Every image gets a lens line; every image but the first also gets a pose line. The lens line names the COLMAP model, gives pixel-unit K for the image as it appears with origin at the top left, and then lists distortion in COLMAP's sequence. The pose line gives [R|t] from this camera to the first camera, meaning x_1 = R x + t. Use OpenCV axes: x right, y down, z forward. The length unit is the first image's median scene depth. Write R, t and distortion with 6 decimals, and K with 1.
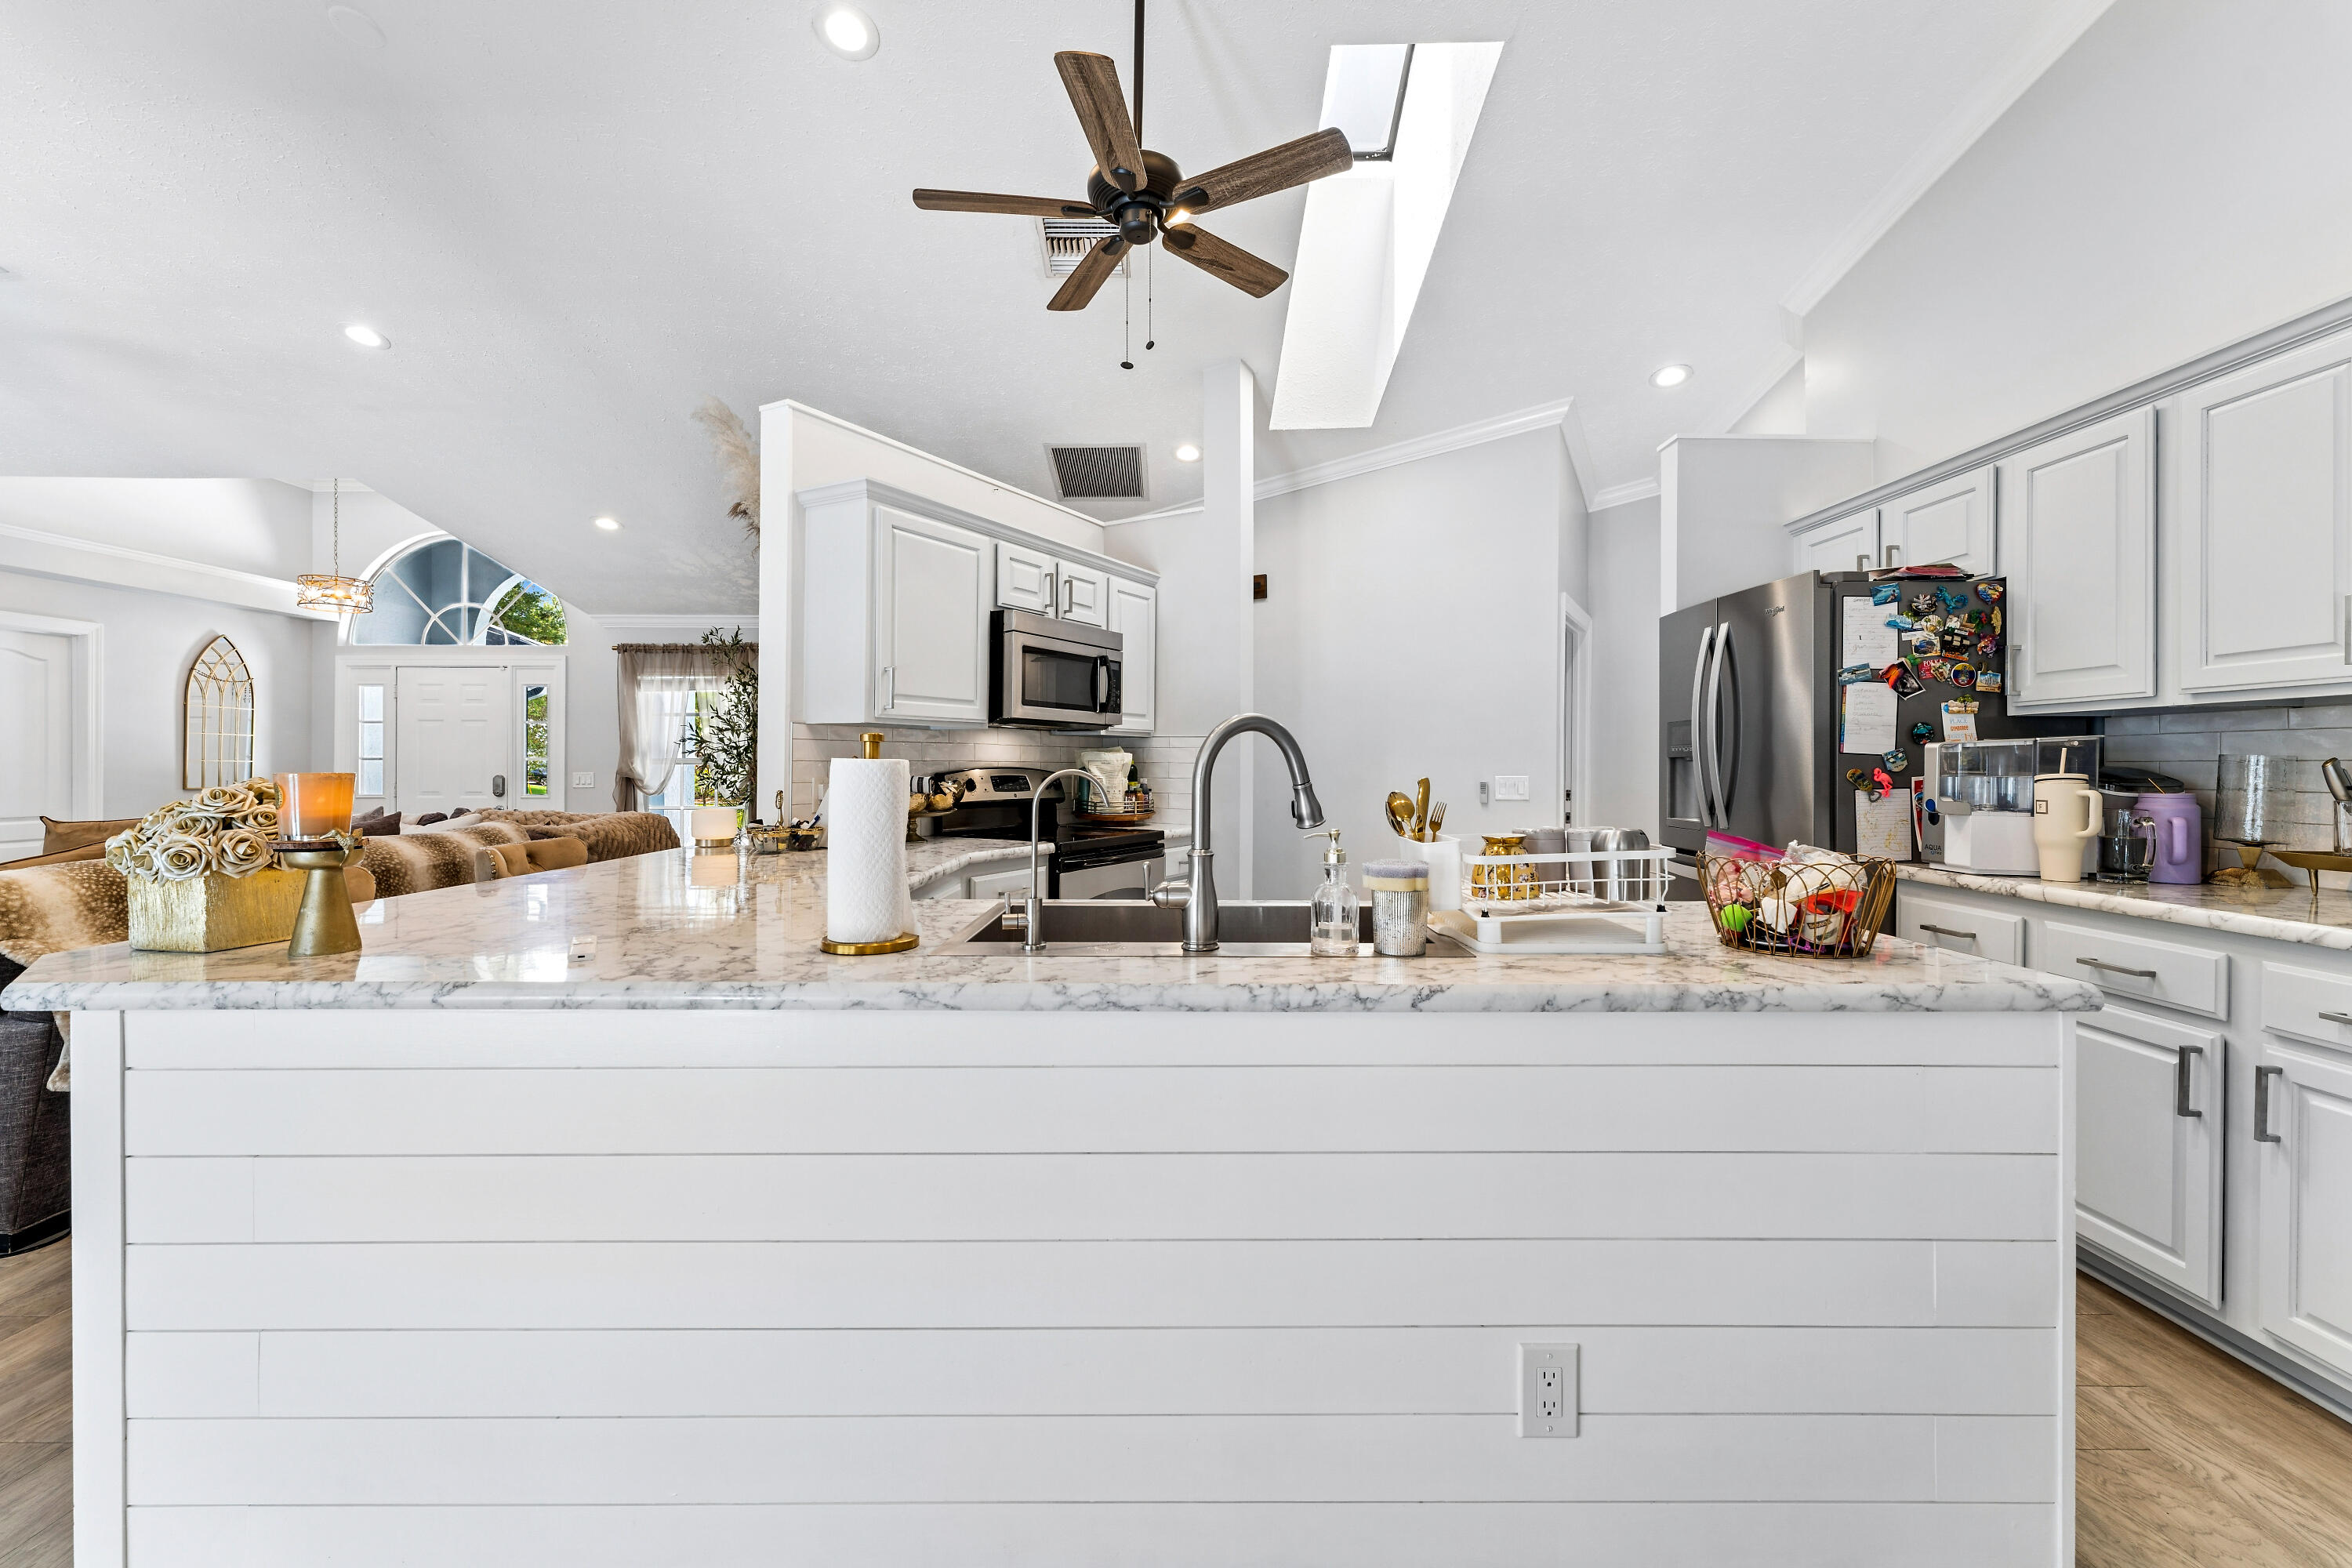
lens RADIAL K [[962.4, 0, 1178.2], [0, 962.4, 766.6], [0, 0, 1]] dist [0.002847, 0.000239]
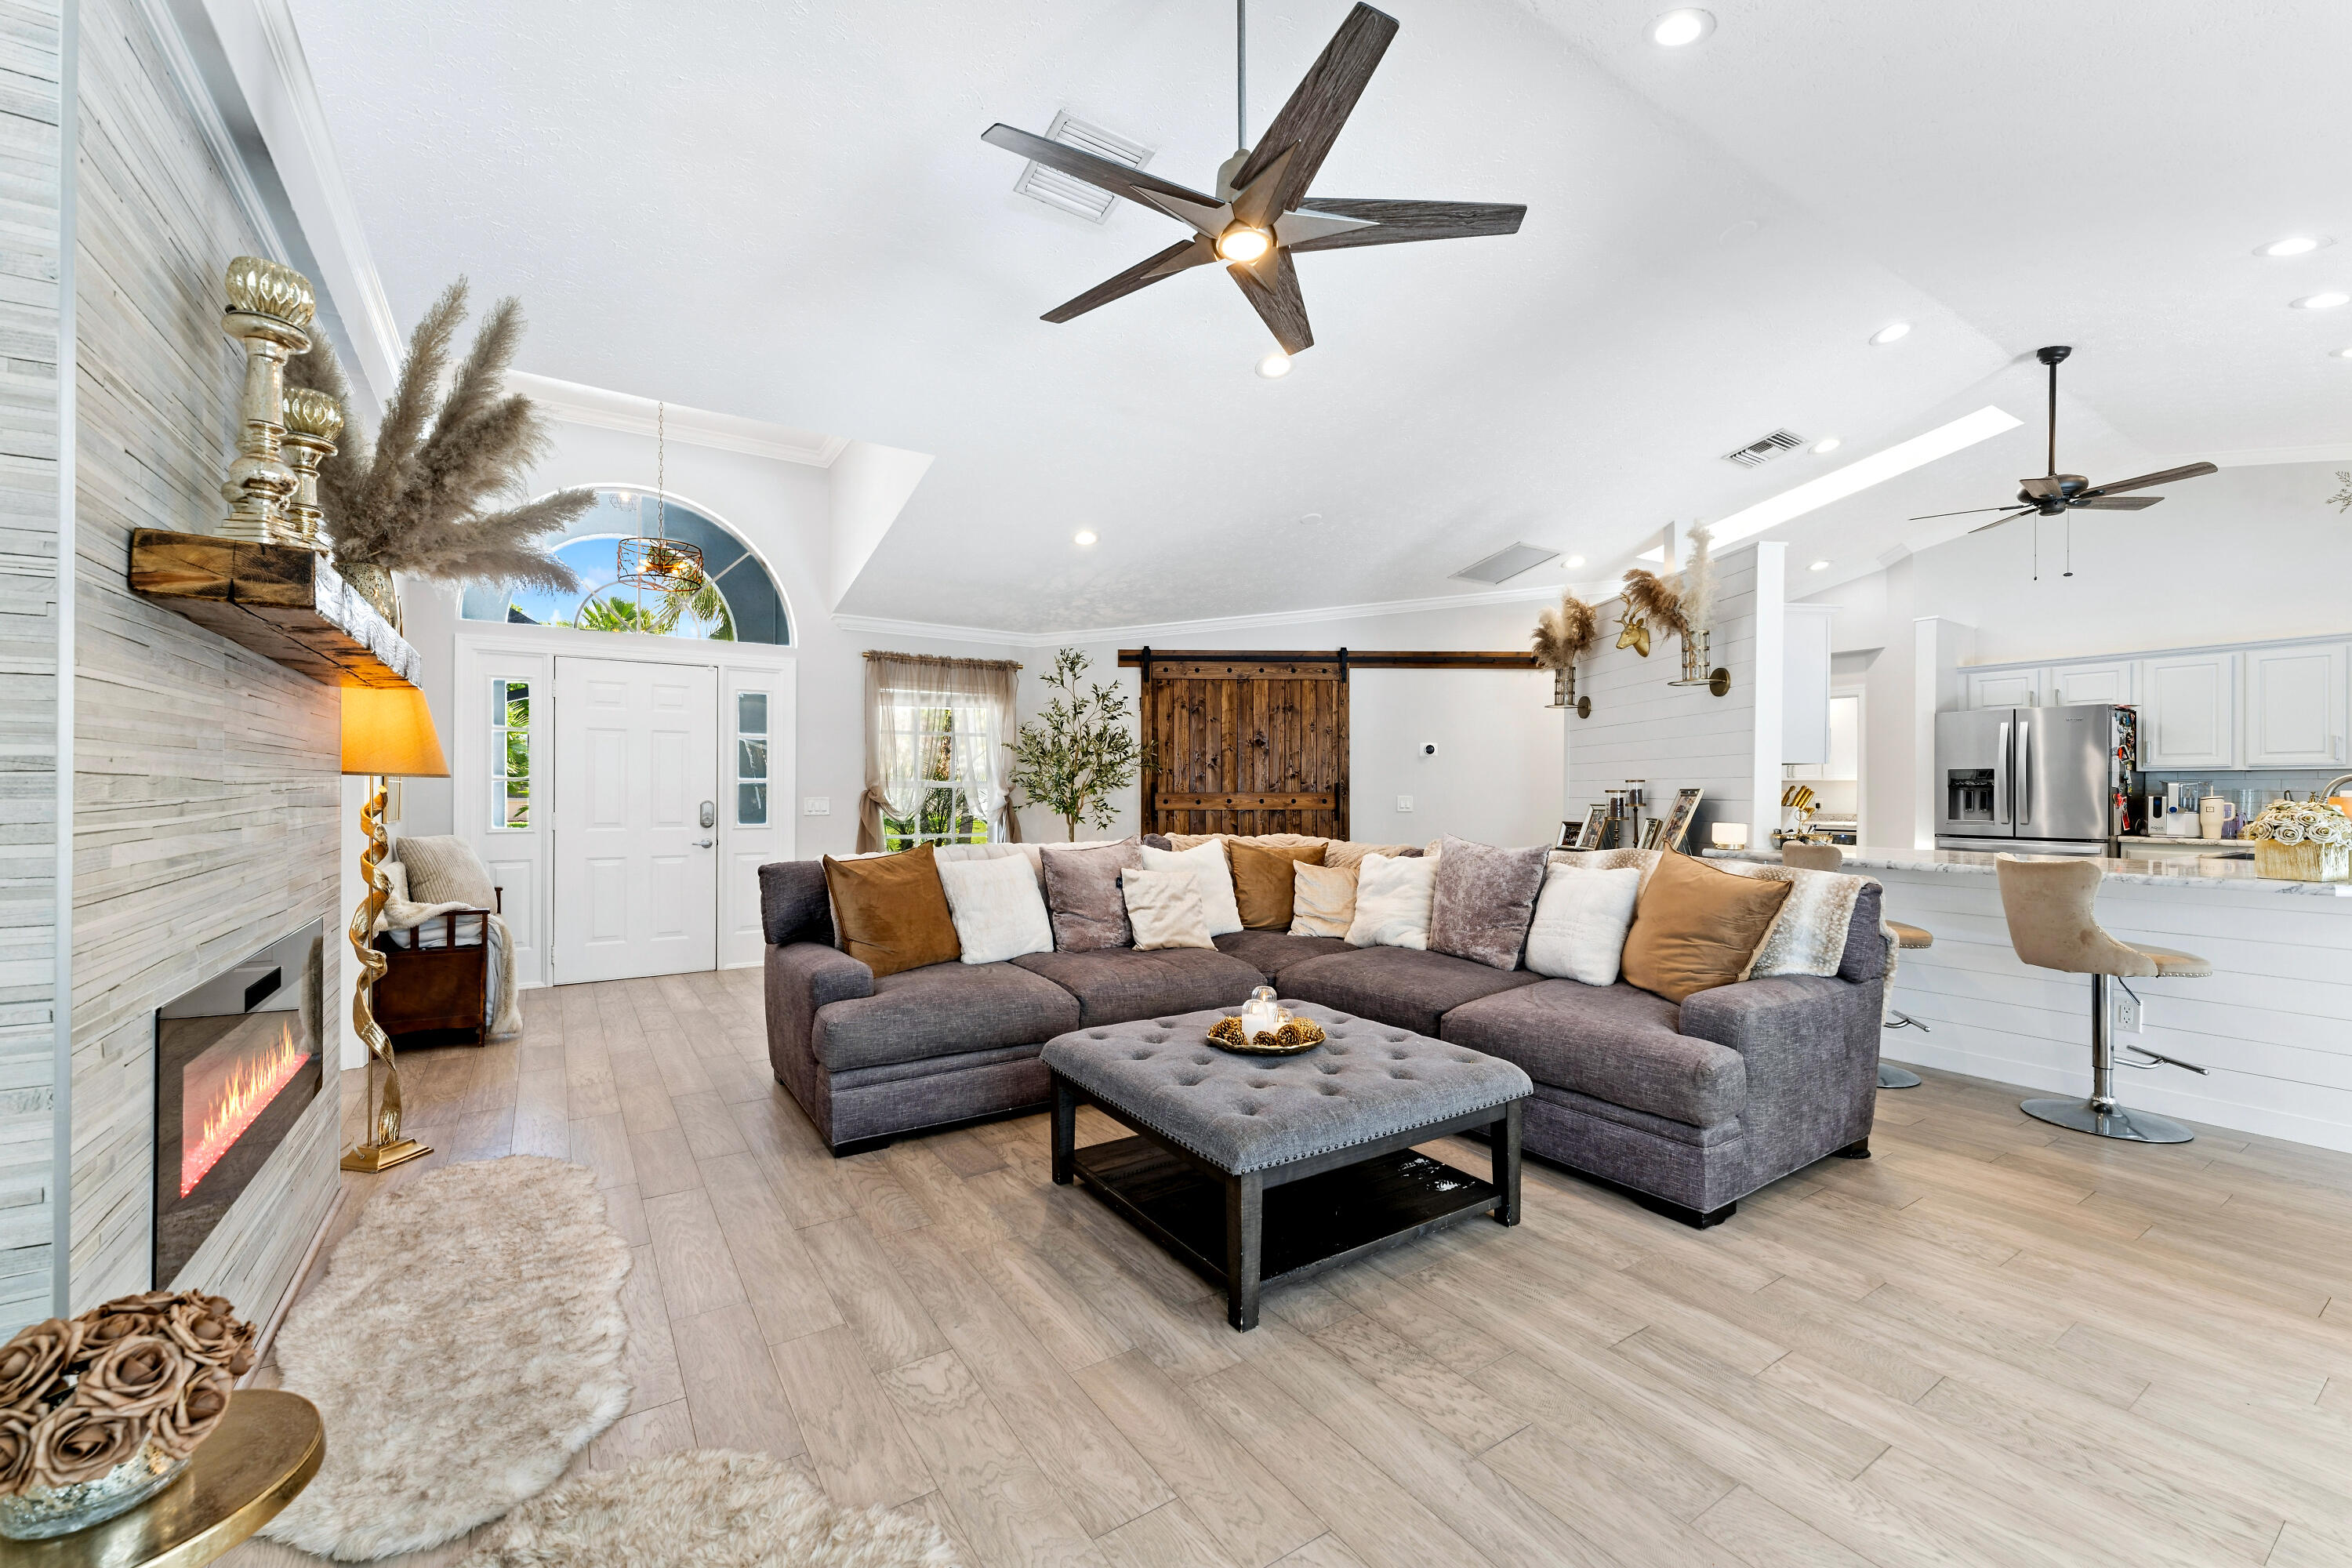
lens RADIAL K [[953.0, 0, 1169.4], [0, 953.0, 790.0], [0, 0, 1]] dist [0.004715, -0.000315]
pose [[0.833140, 0.001550, 0.553061, -2.352676], [-0.001595, 0.999999, -0.000400, -0.002178], [-0.553061, -0.000549, 0.833141, 0.363473]]
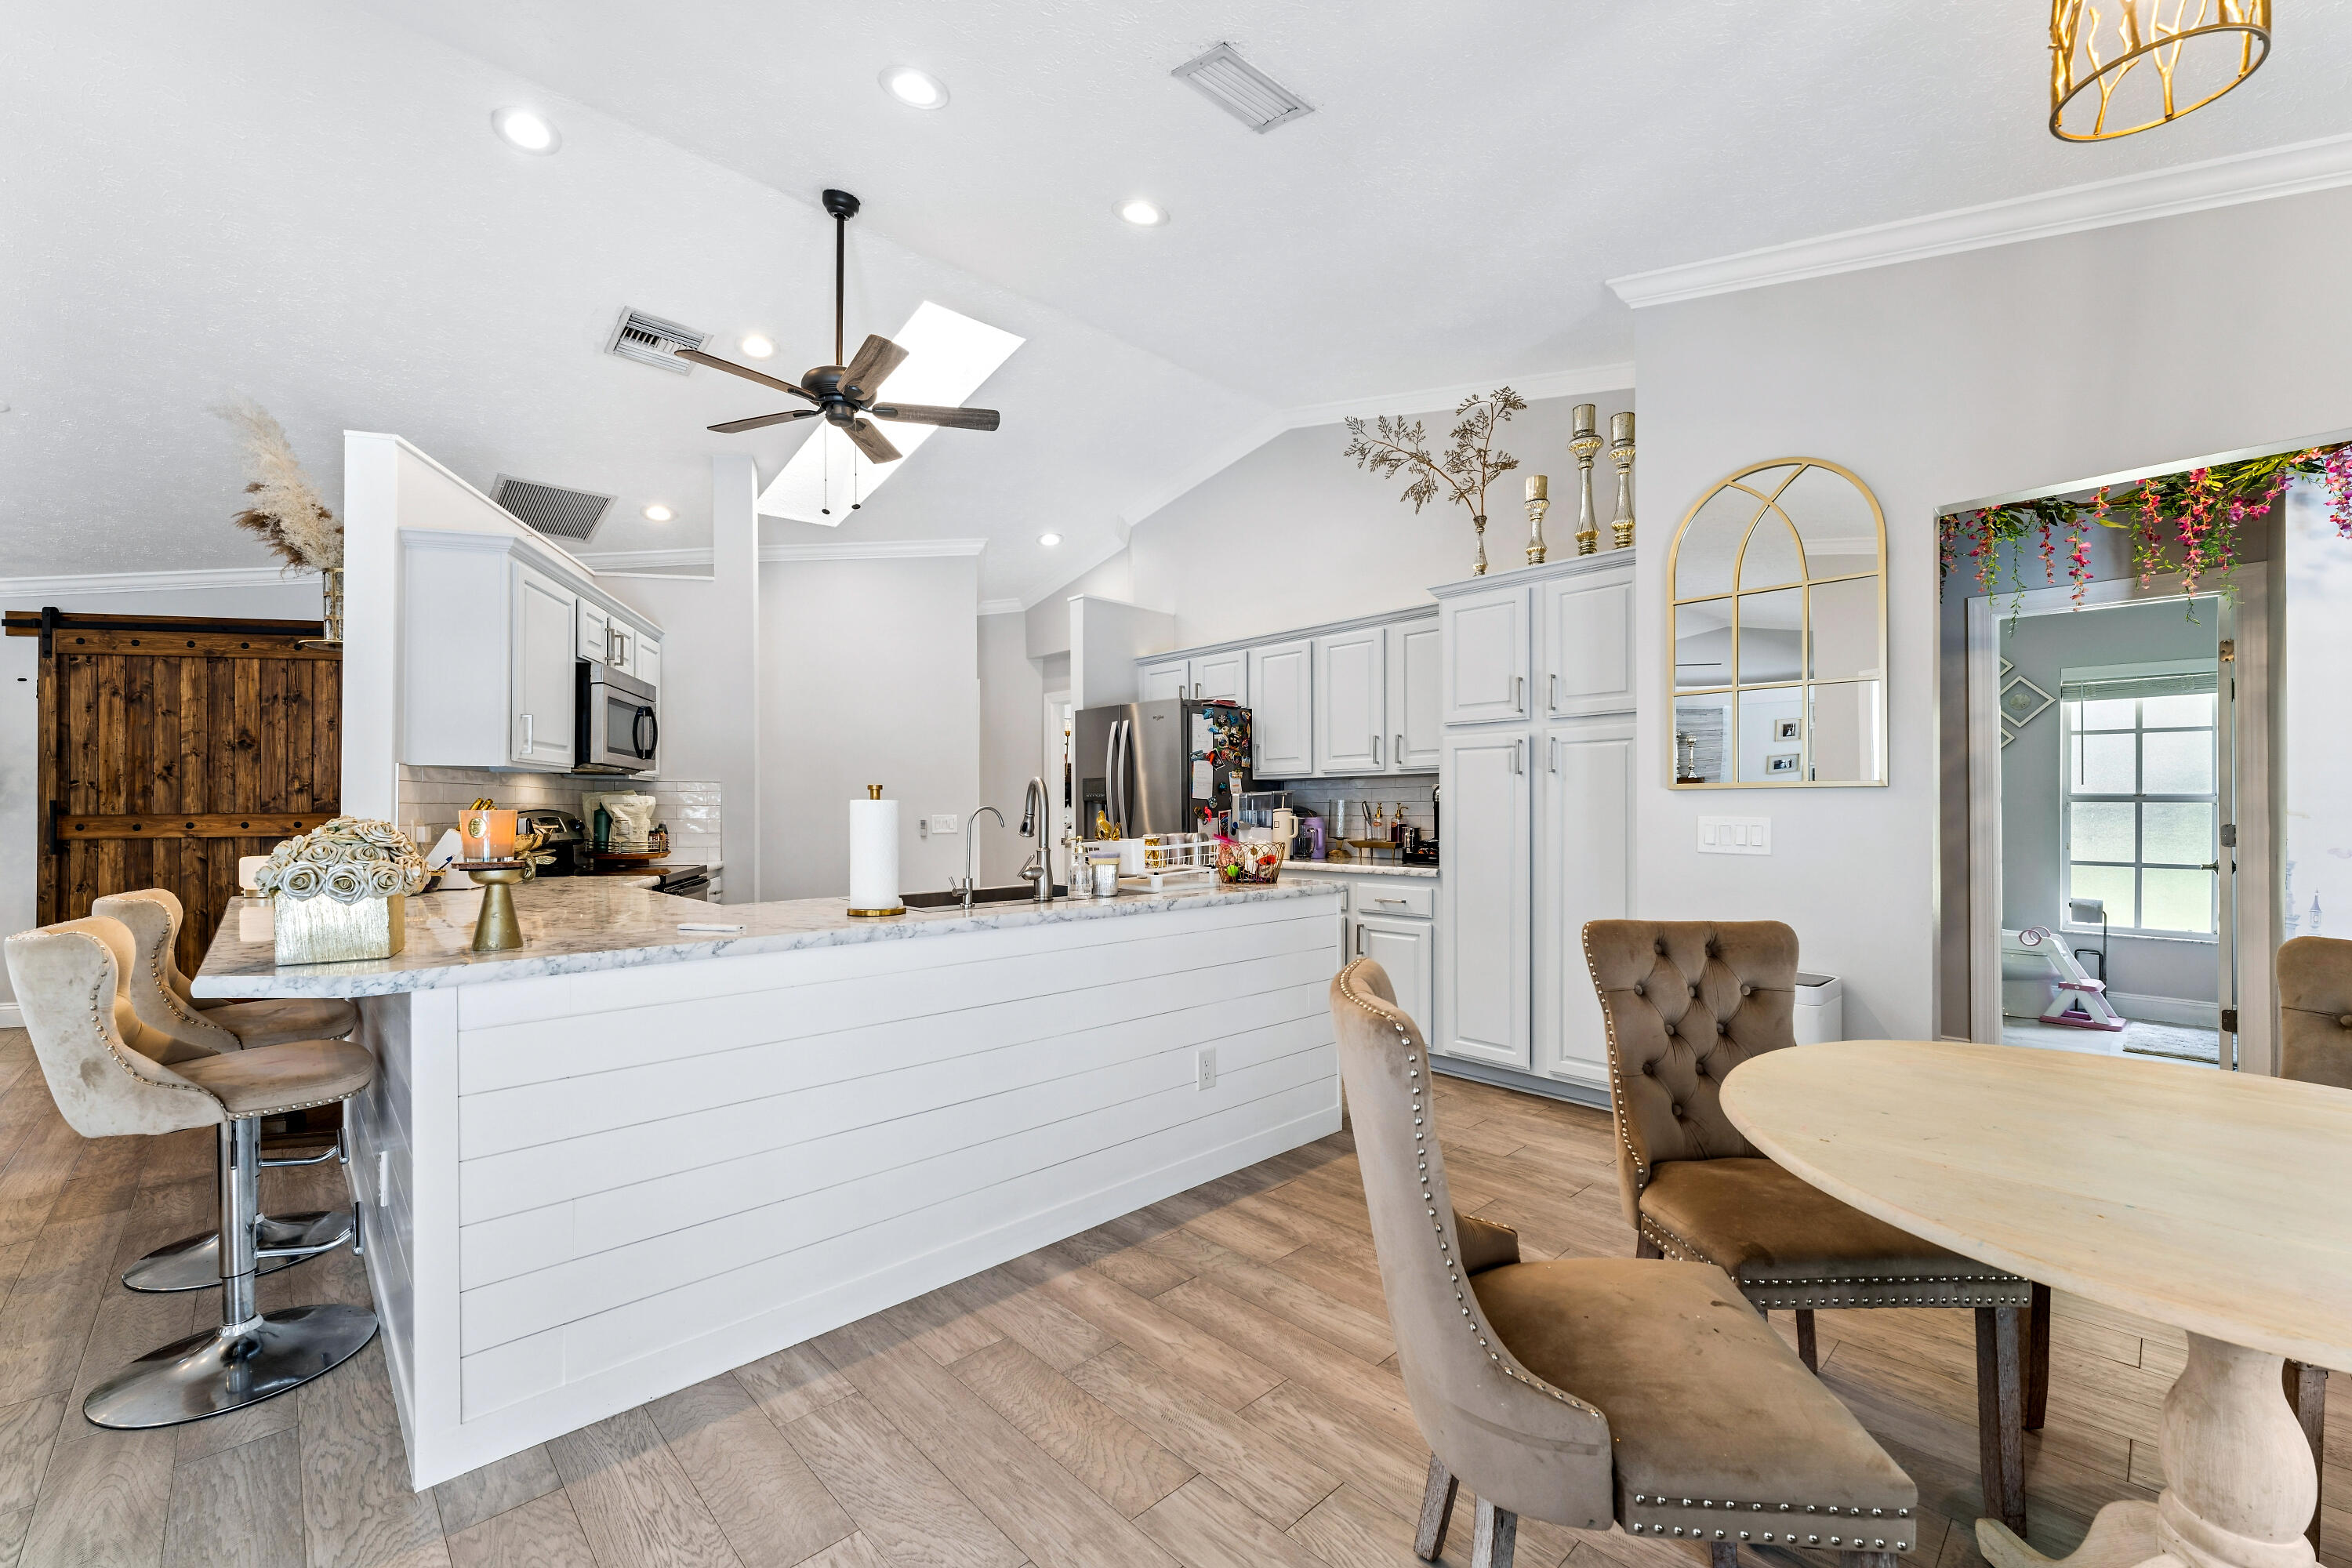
lens RADIAL K [[960.2, 0, 1179.6], [0, 960.2, 792.4], [0, 0, 1]] dist [0.001937, -0.000241]
pose [[0.721647, 0.007588, 0.692220, -0.593589], [0.005946, 0.999835, -0.017158, 0.005803], [-0.692236, 0.016498, 0.721483, -0.301835]]
